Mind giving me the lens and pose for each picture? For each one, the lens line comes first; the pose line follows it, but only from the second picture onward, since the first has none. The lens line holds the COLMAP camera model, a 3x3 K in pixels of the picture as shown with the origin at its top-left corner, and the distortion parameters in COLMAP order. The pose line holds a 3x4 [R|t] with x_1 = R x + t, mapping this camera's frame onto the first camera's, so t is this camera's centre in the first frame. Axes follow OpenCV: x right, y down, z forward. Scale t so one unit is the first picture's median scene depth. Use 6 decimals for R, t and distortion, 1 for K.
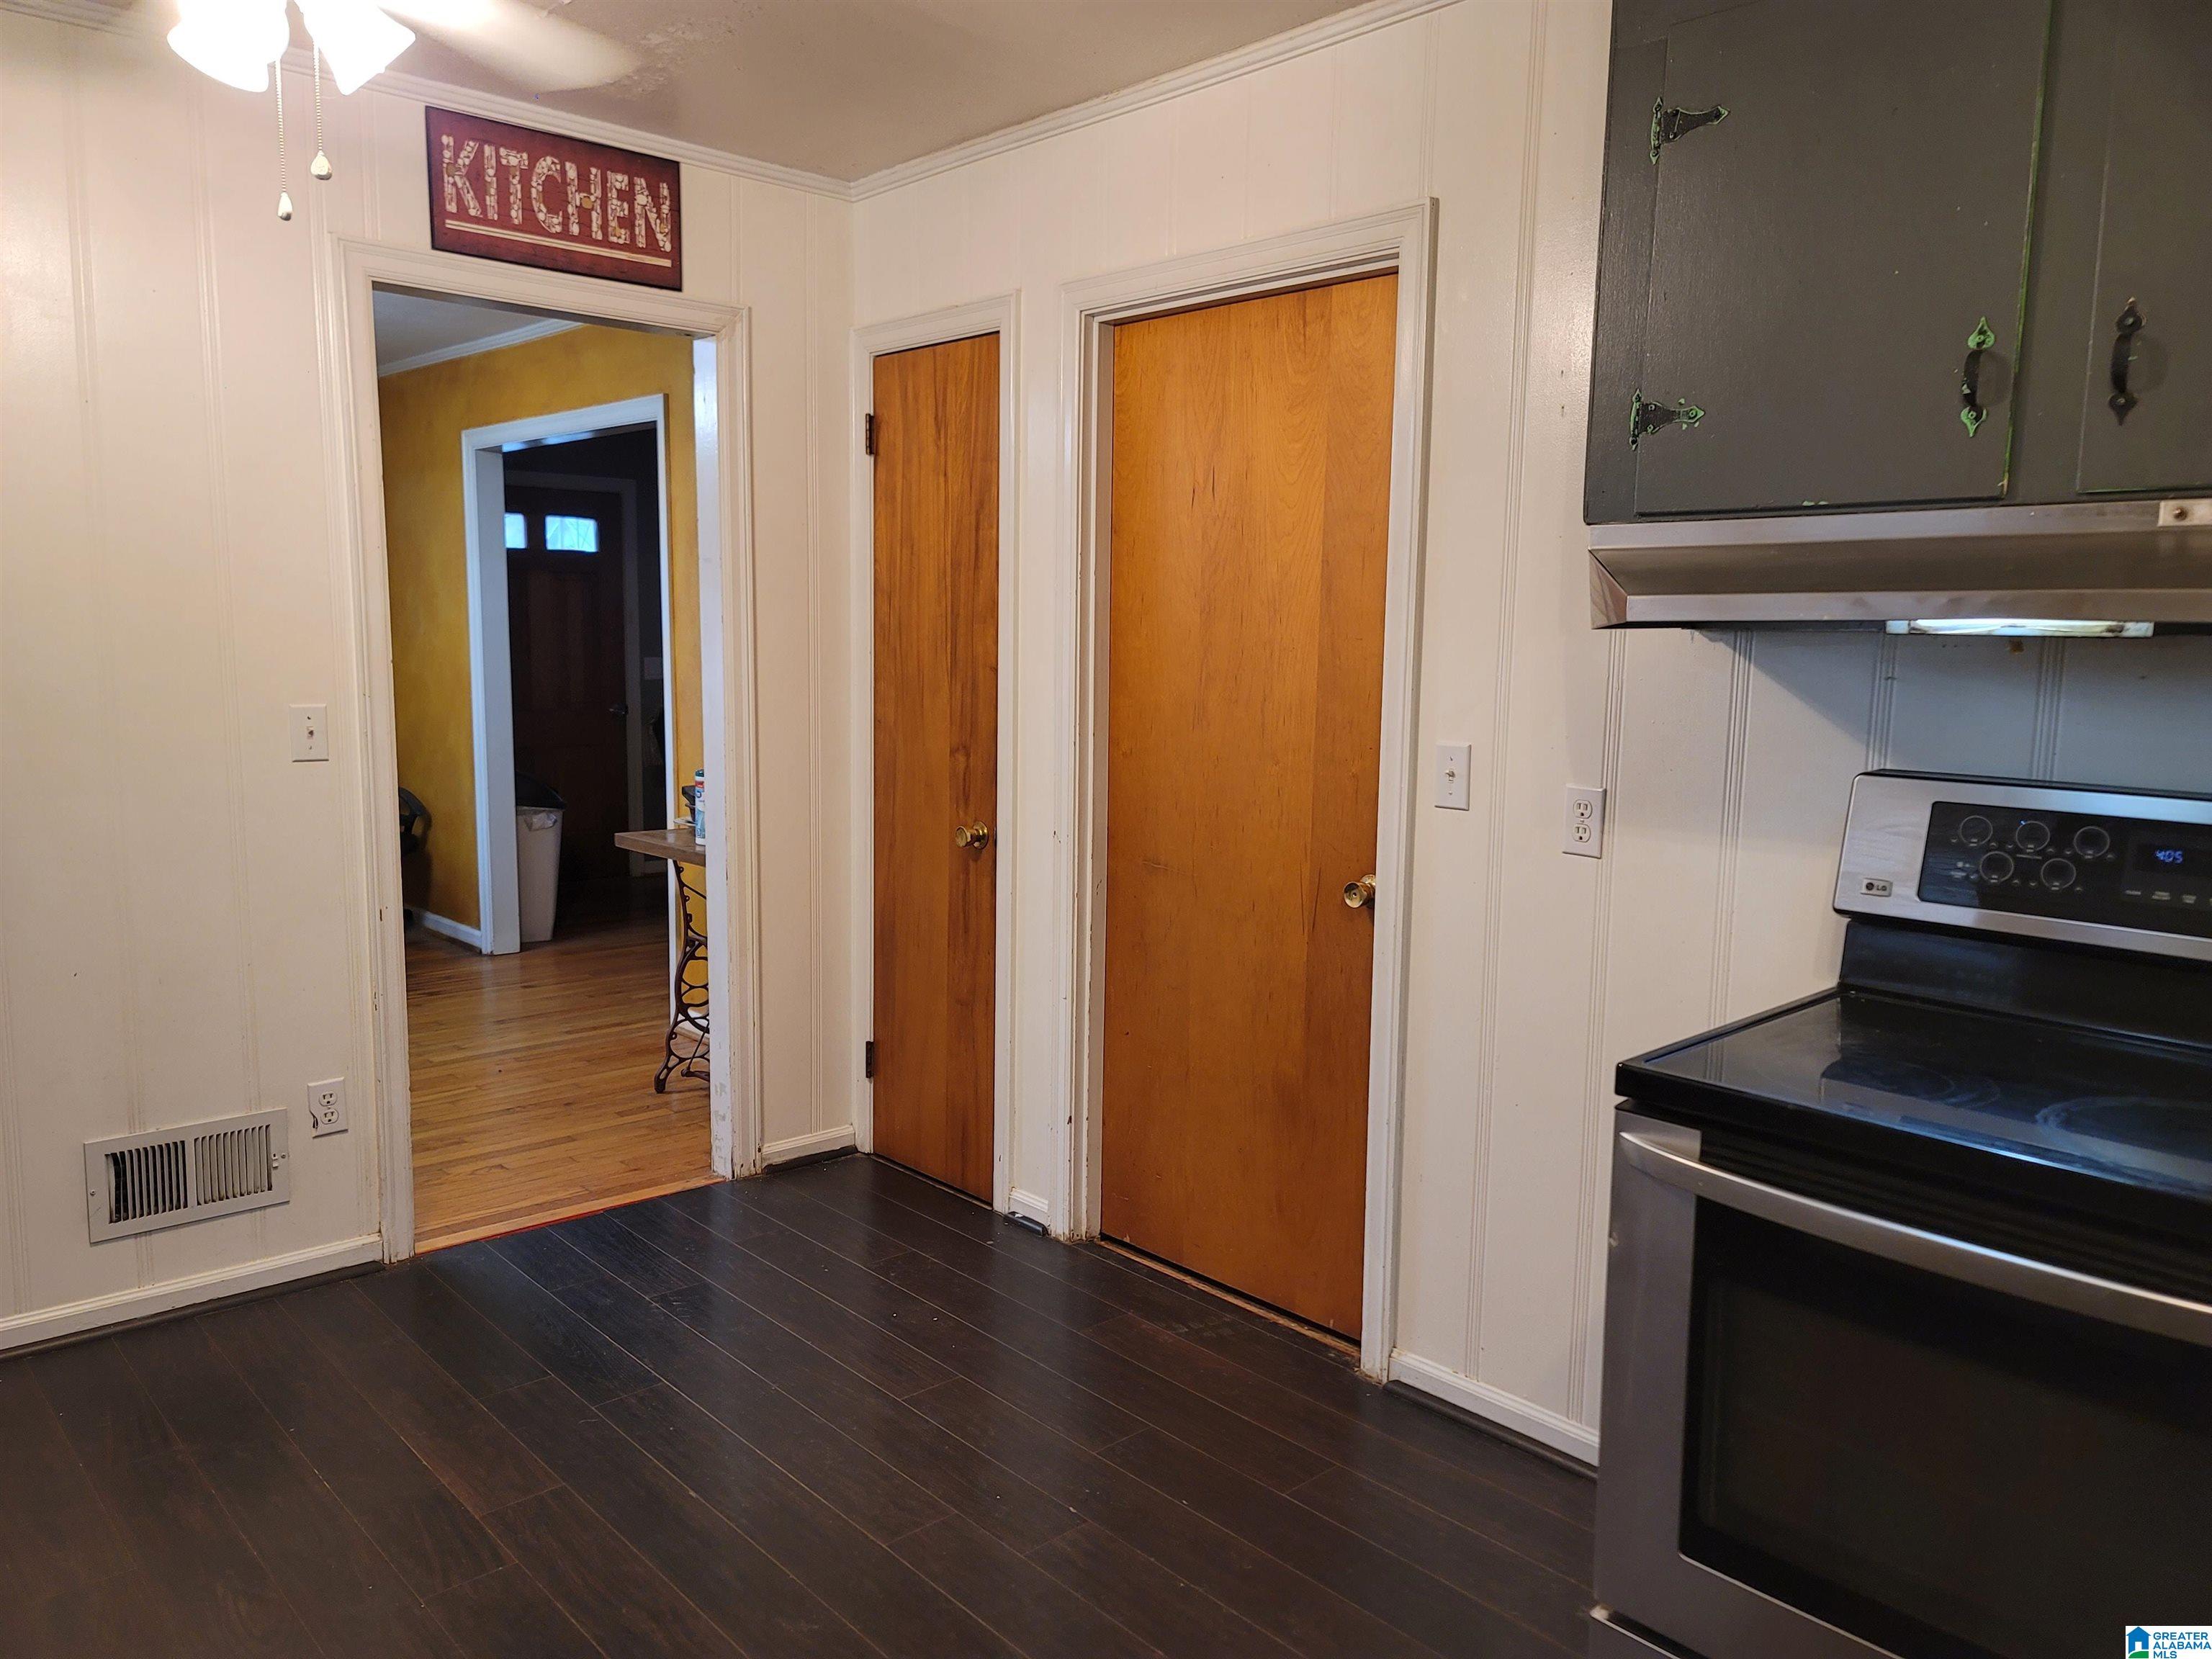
lens RADIAL K [[1614.0, 0, 1106.0], [0, 1614.0, 829.5], [0, 0, 1]] dist [0.063007, -0.006588]
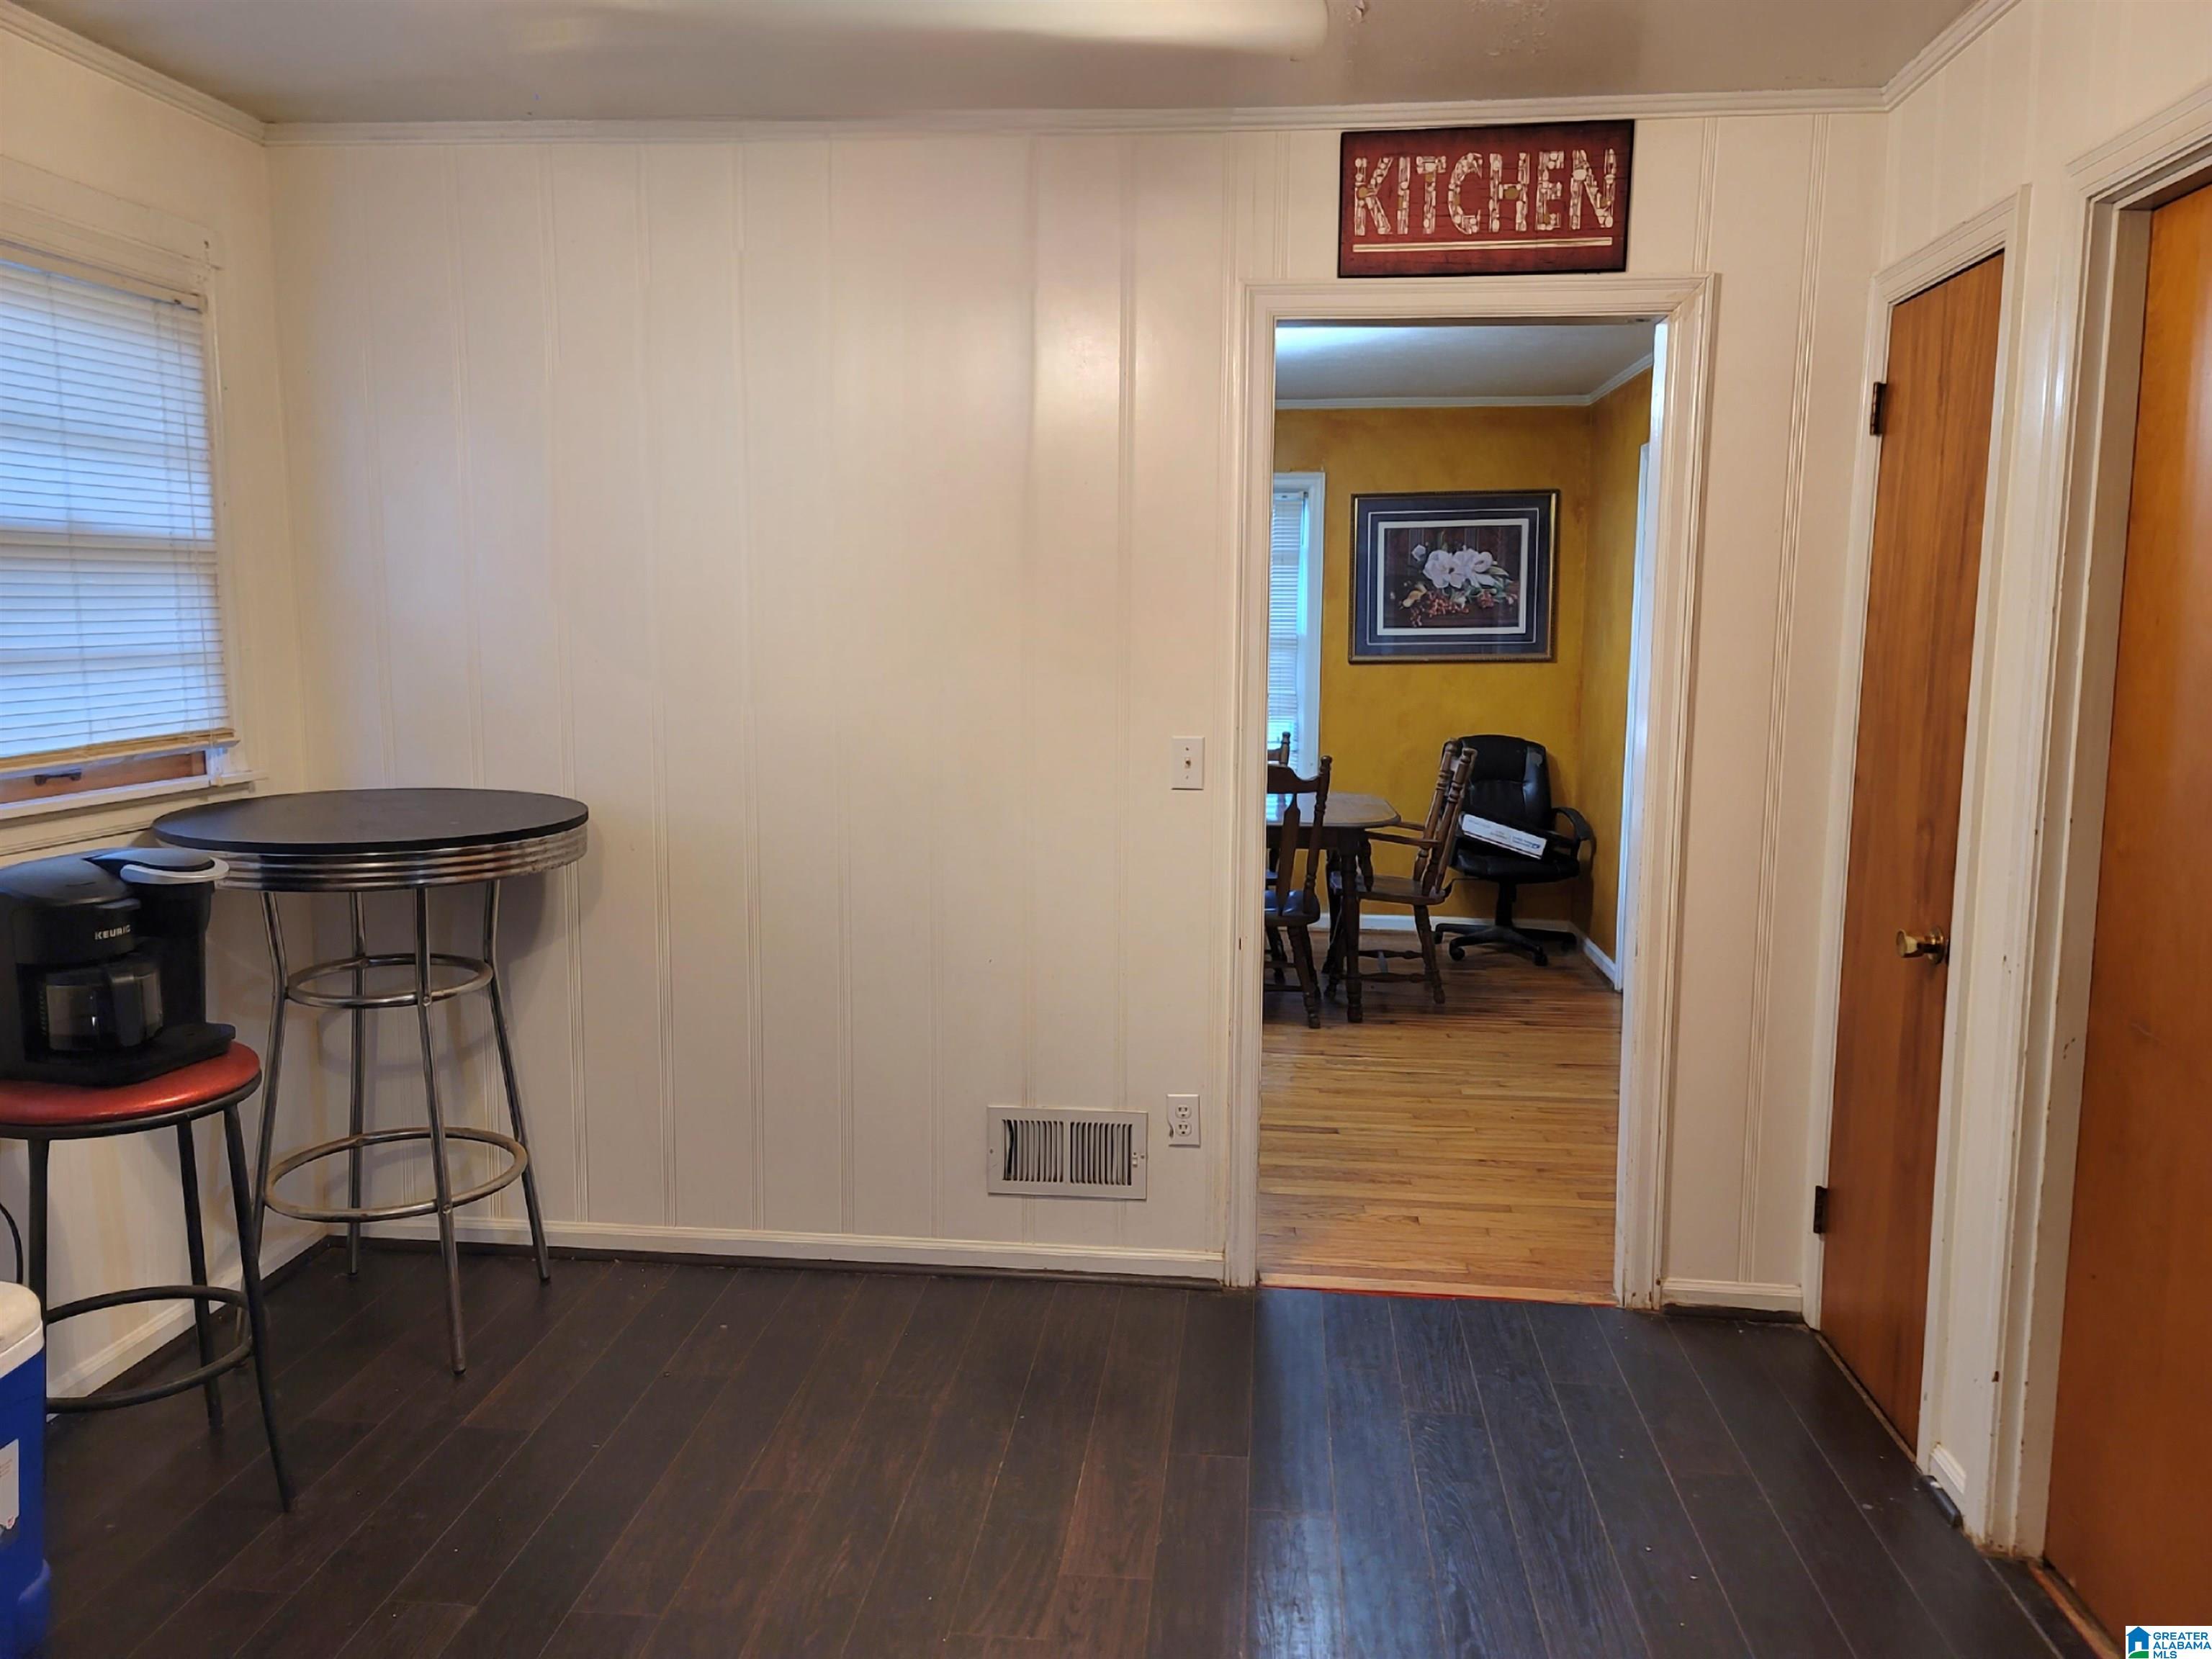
lens RADIAL K [[1652.5, 0, 1100.3], [0, 1652.5, 812.5], [0, 0, 1]] dist [0.056824, -0.005081]
pose [[0.671813, 0.077621, -0.736643, 0.234585], [-0.089633, 0.995705, 0.023174, -0.042245], [0.735278, 0.050459, 0.675885, 0.222953]]
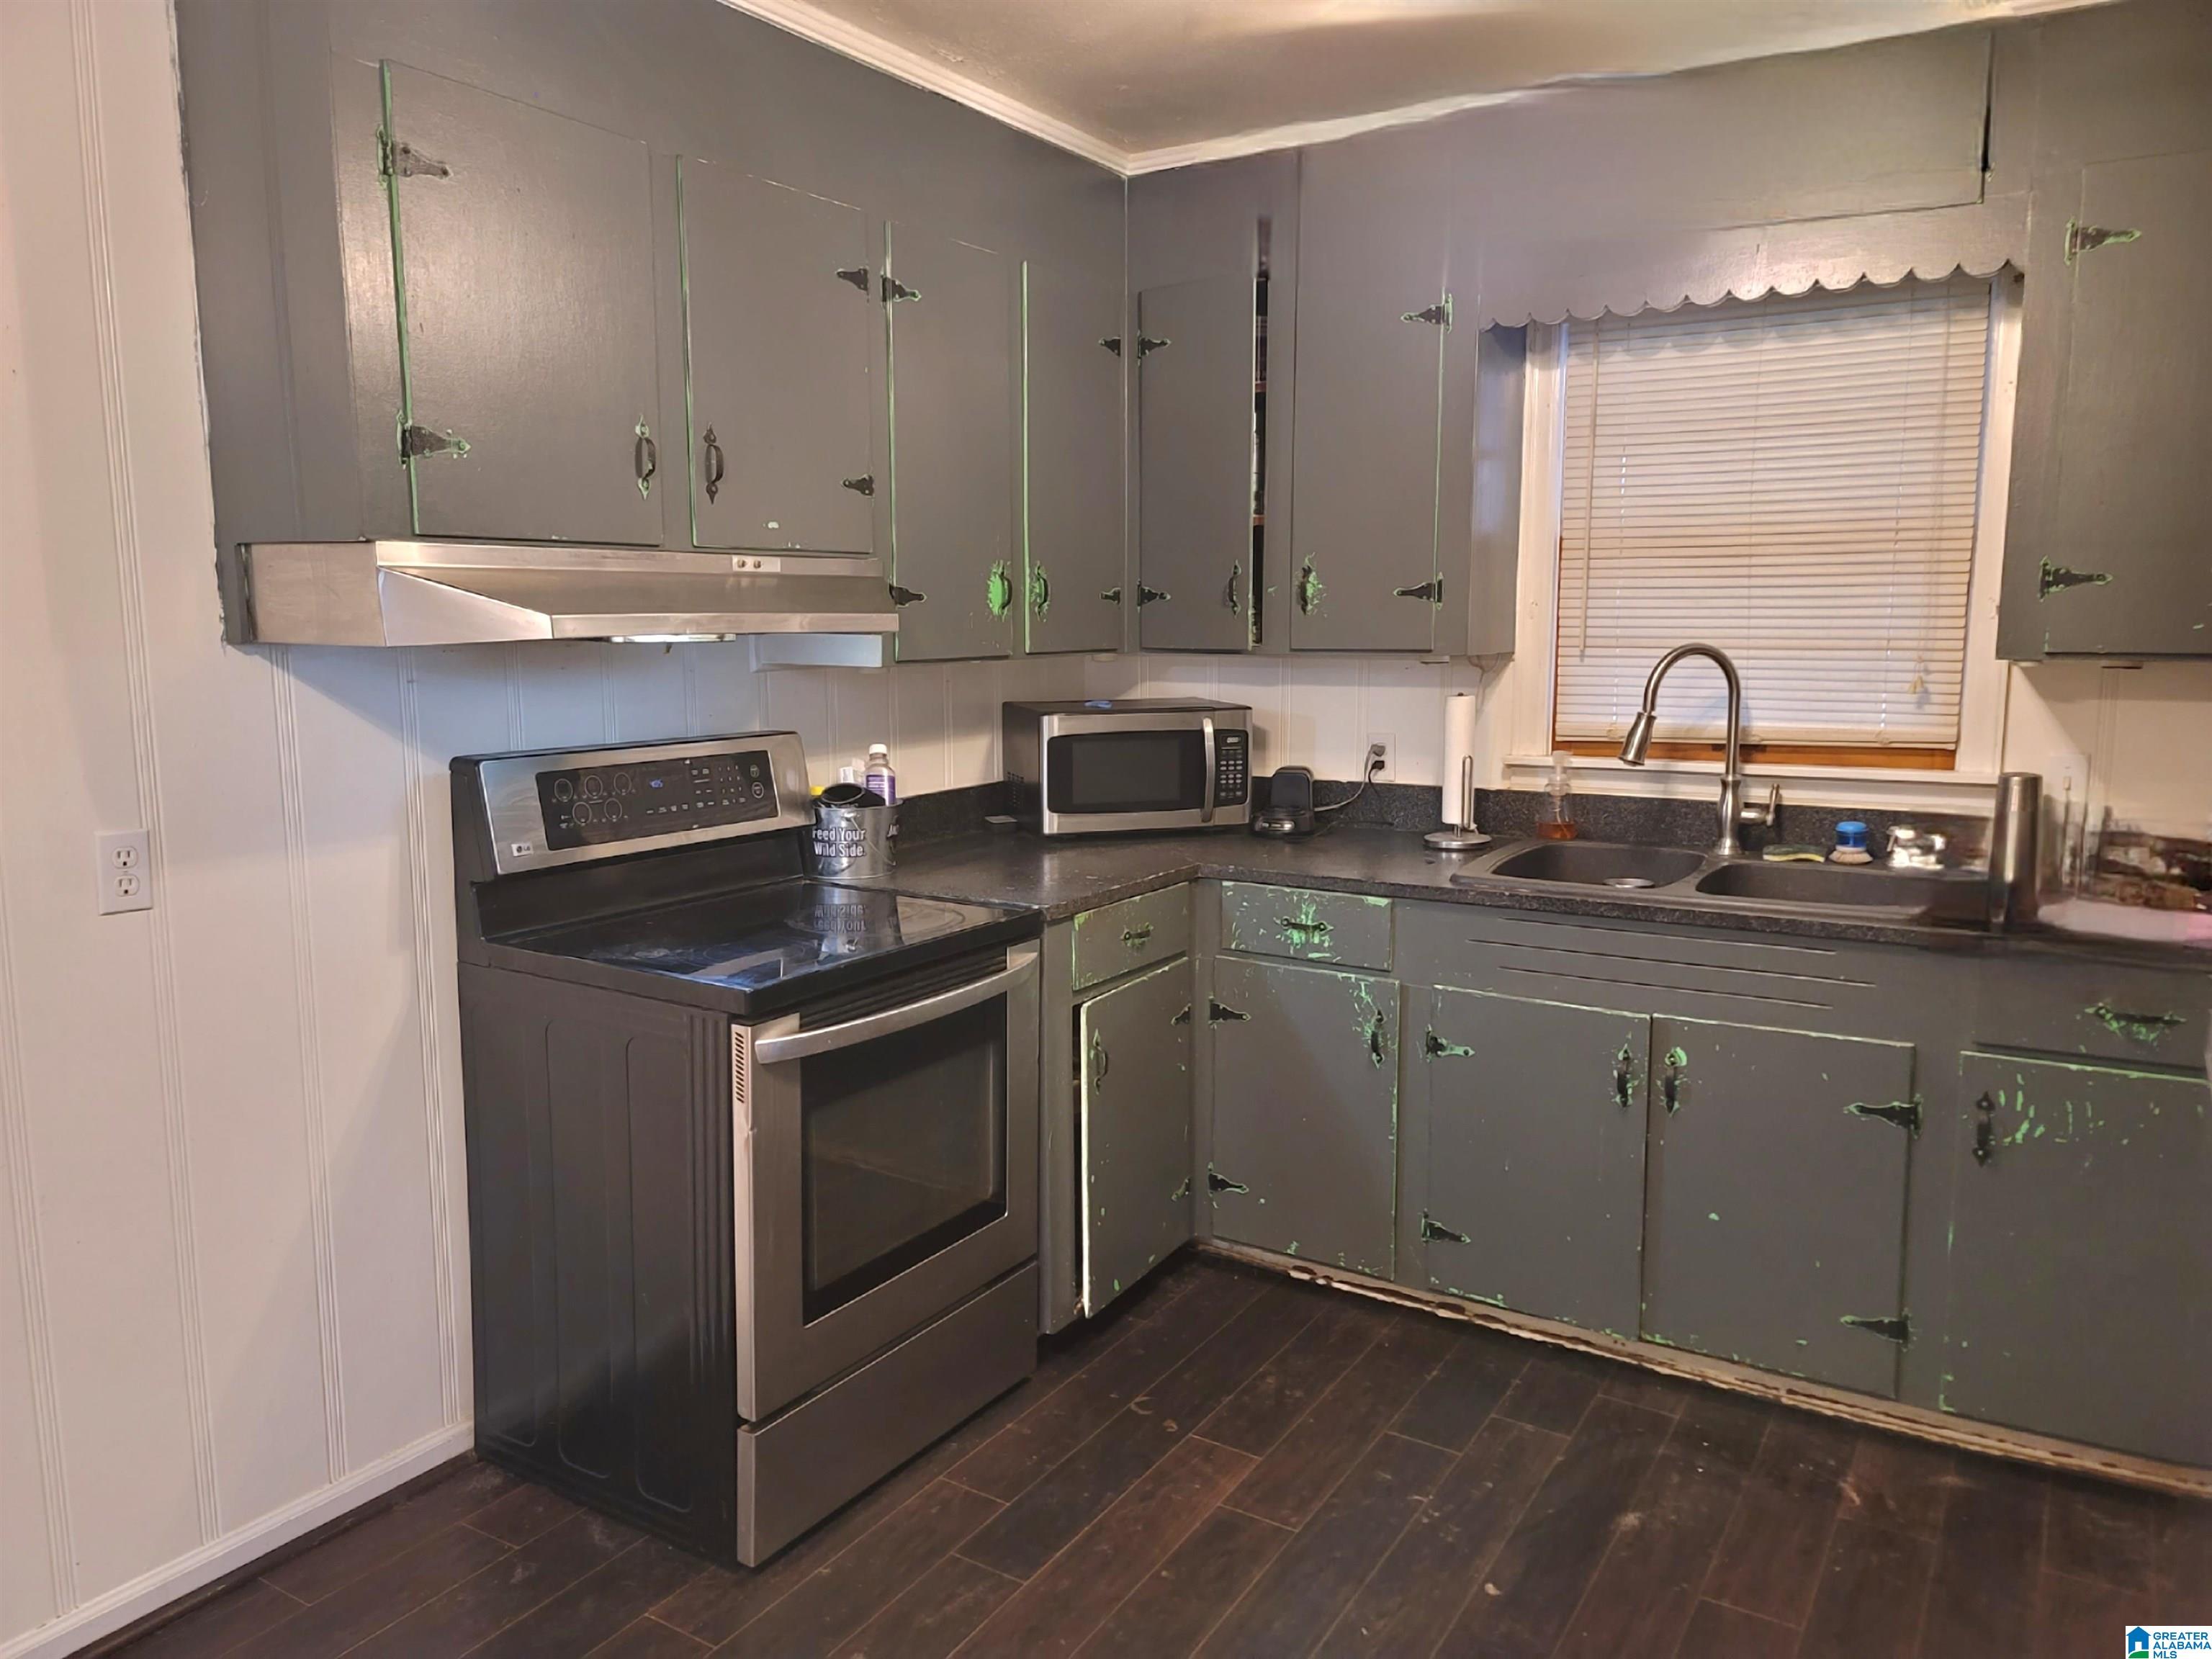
lens RADIAL K [[1614.0, 0, 1106.0], [0, 1614.0, 829.5], [0, 0, 1]] dist [0.063007, -0.006588]
pose [[-0.261071, -0.153094, 0.953102, -0.492230], [0.119059, 0.974699, 0.189176, -0.096098], [-0.957949, 0.162864, -0.236238, 0.531140]]
